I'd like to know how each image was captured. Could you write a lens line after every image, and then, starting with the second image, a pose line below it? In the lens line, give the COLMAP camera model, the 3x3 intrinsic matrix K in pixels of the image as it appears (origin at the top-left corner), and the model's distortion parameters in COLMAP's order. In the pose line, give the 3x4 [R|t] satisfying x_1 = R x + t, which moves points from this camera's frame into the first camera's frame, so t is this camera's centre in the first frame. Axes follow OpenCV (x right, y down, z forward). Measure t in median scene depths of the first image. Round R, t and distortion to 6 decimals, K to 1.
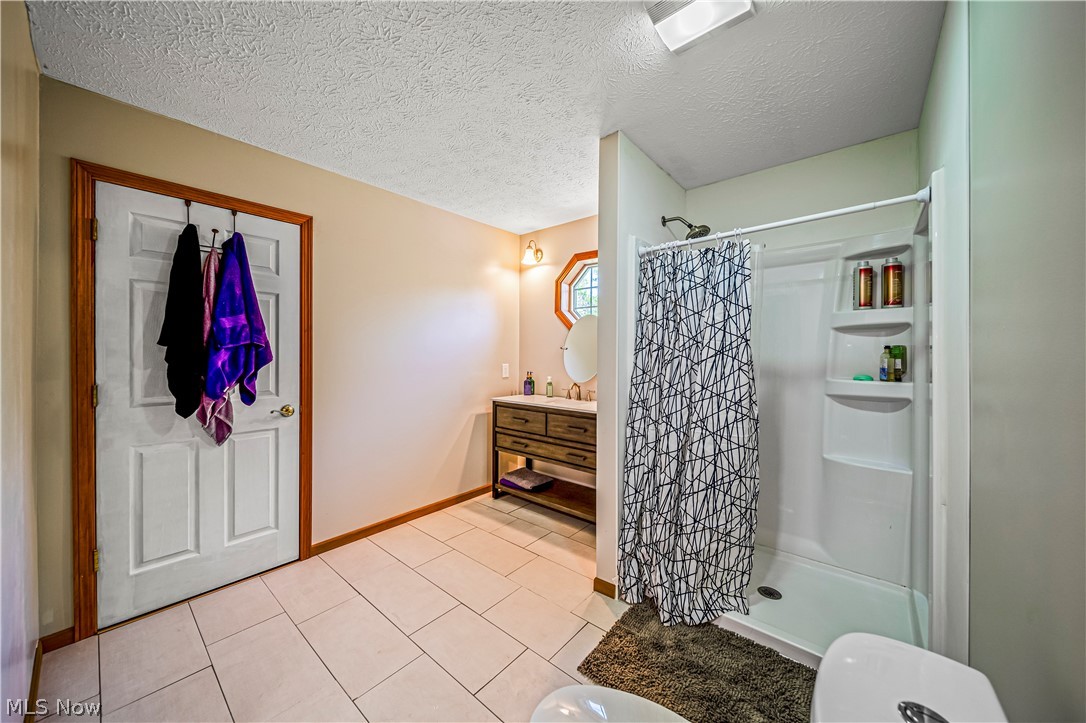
lens RADIAL K [[380.1, 0, 541.2], [0, 380.1, 355.0], [0, 0, 1]] dist [-0.001142, -0.000228]
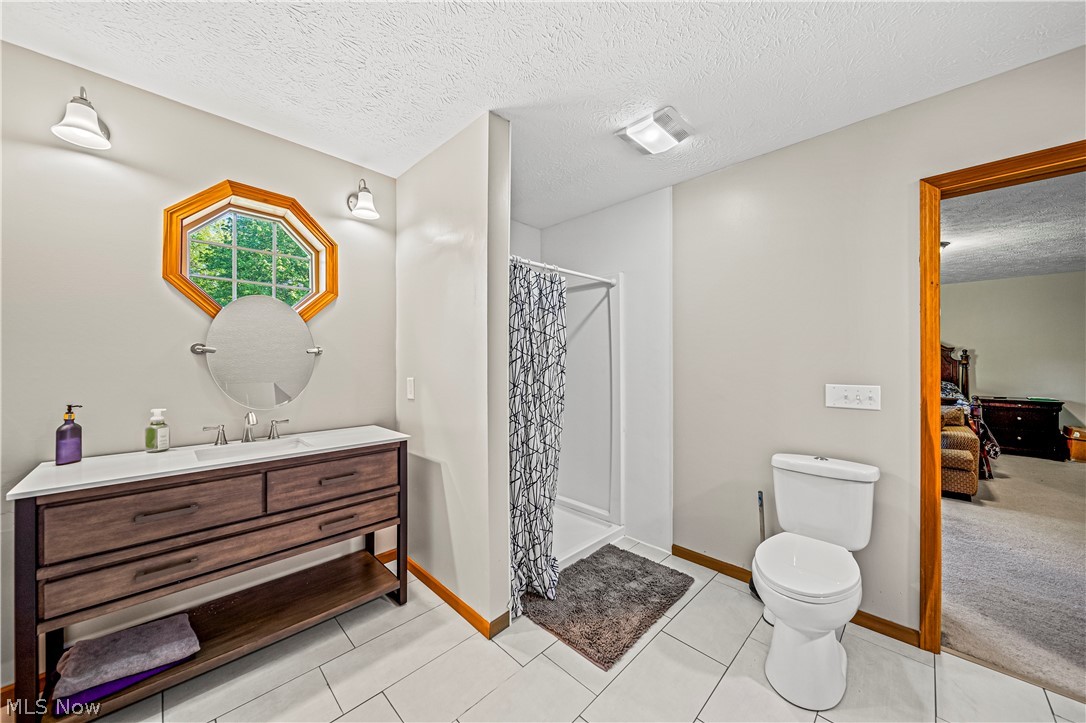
lens RADIAL K [[380.1, 0, 542.5], [0, 380.1, 361.4], [0, 0, 1]] dist [-0.001142, -0.000228]
pose [[0.077555, -0.008816, 0.996949, -0.465399], [0.001997, 0.999960, 0.008687, -0.006475], [-0.996986, 0.001317, 0.077570, 0.546632]]
